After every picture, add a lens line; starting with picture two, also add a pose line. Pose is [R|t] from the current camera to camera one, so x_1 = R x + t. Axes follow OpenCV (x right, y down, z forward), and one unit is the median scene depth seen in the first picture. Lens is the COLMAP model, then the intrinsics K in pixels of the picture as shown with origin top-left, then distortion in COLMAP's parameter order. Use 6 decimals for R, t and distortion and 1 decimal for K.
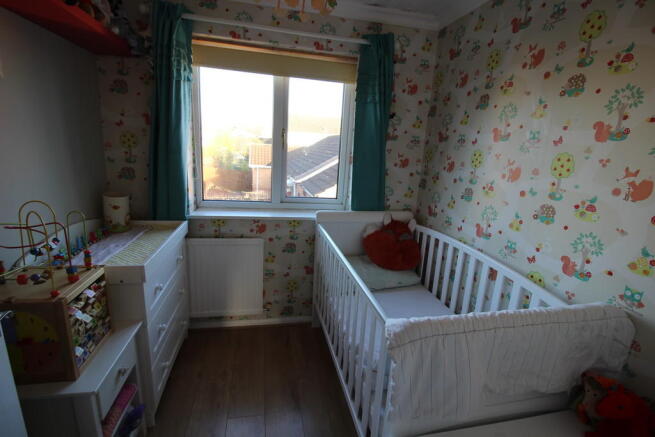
lens RADIAL K [[307.9, 0, 328.7], [0, 307.9, 222.2], [0, 0, 1]] dist [-0.021786, -0.000965]
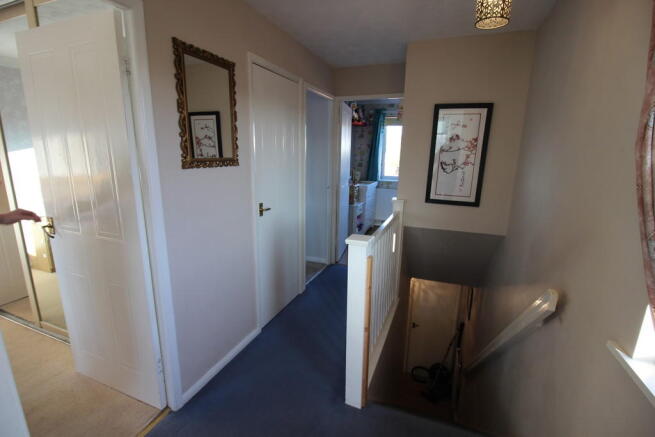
lens RADIAL K [[307.9, 0, 328.7], [0, 307.9, 222.2], [0, 0, 1]] dist [-0.021786, -0.000965]
pose [[0.836553, 0.084214, -0.541376, 0.753988], [-0.101376, 0.994846, -0.001897, 0.437567], [0.538426, 0.056470, 0.840779, -1.665812]]
